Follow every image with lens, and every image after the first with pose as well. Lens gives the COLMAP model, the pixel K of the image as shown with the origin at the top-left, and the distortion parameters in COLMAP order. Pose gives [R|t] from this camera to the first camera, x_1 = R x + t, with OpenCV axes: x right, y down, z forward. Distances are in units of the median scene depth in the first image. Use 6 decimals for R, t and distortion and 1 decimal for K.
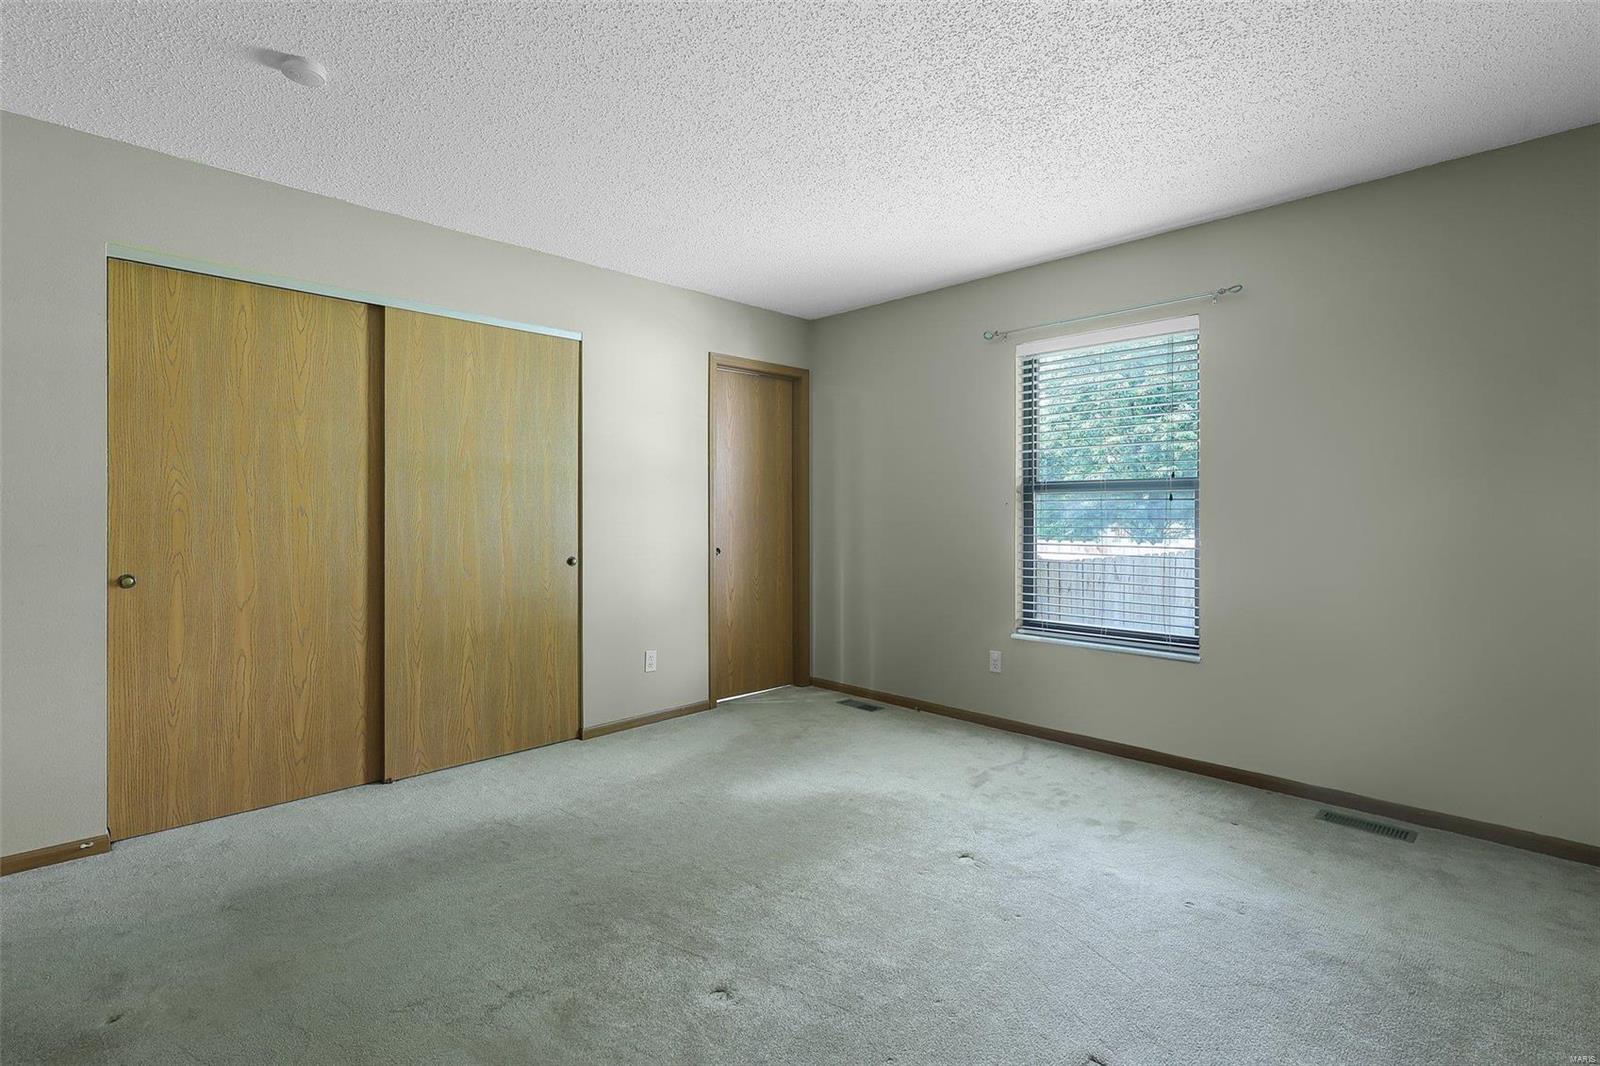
lens RADIAL K [[757.5, 0, 800.7], [0, 757.5, 508.6], [0, 0, 1]] dist [-0.001207, 0.000442]
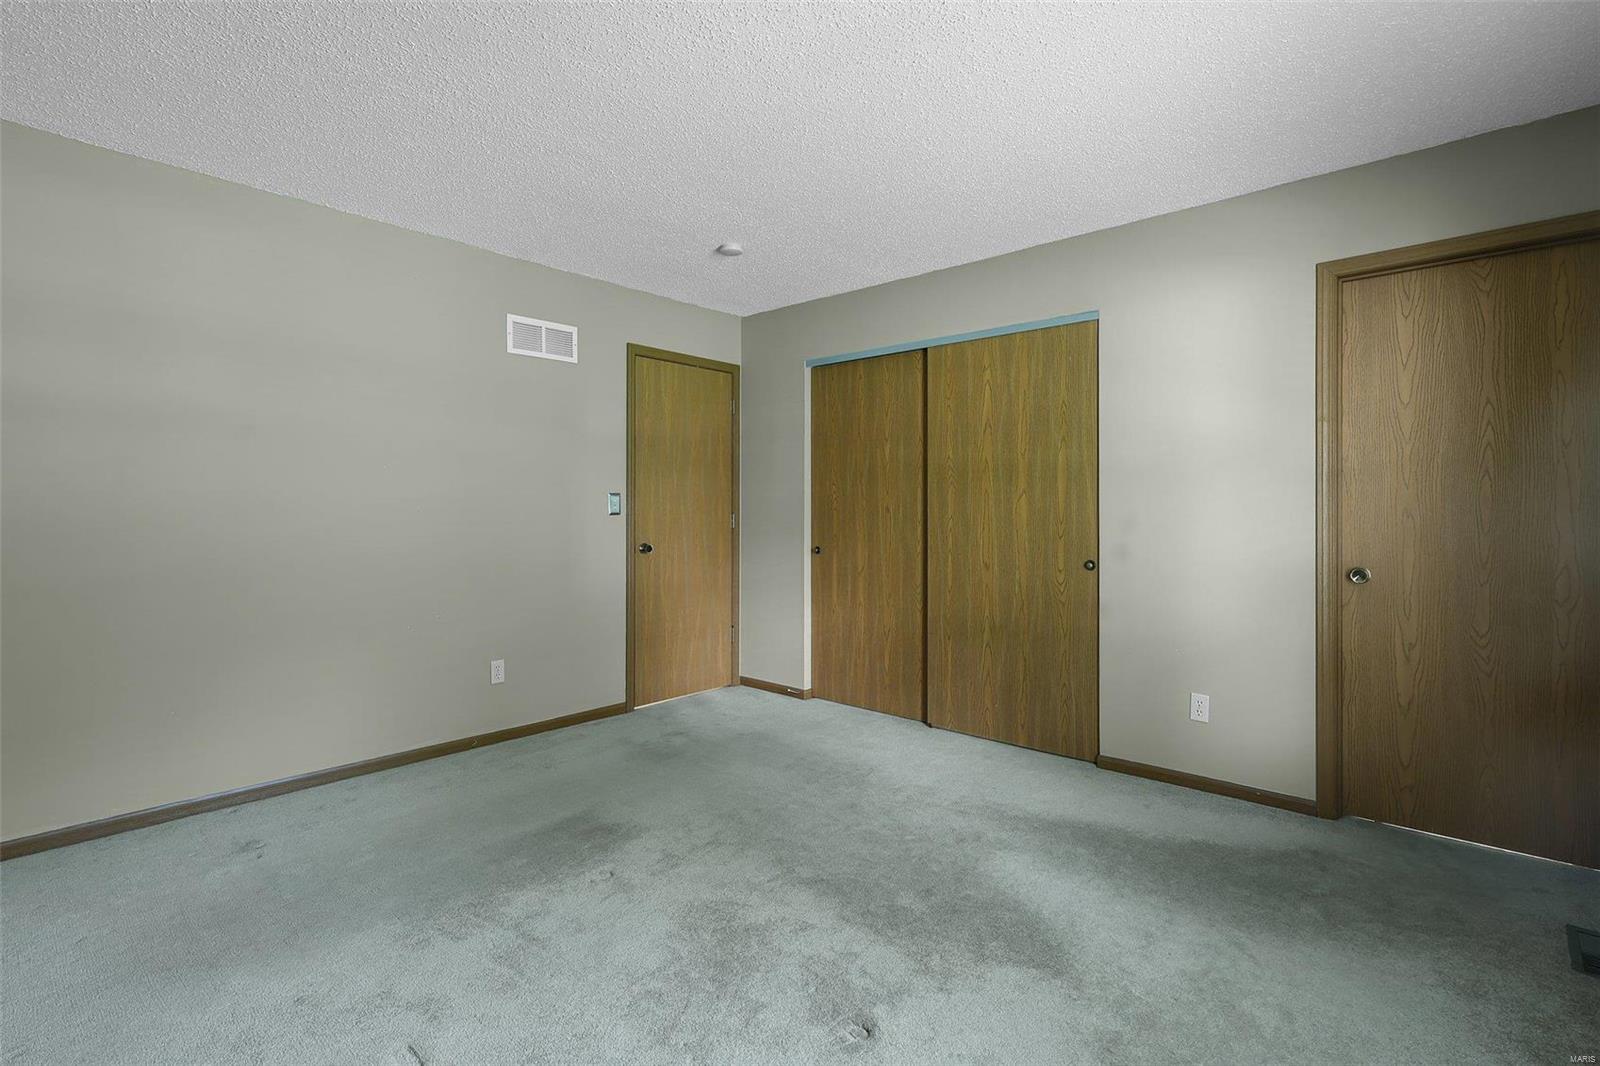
lens RADIAL K [[757.5, 0, 800.7], [0, 757.5, 508.6], [0, 0, 1]] dist [-0.001207, 0.000442]
pose [[0.035541, -0.004903, -0.999356, 0.677888], [0.000759, 0.999988, -0.004879, 0.007281], [0.999368, -0.000586, 0.035544, 0.718029]]
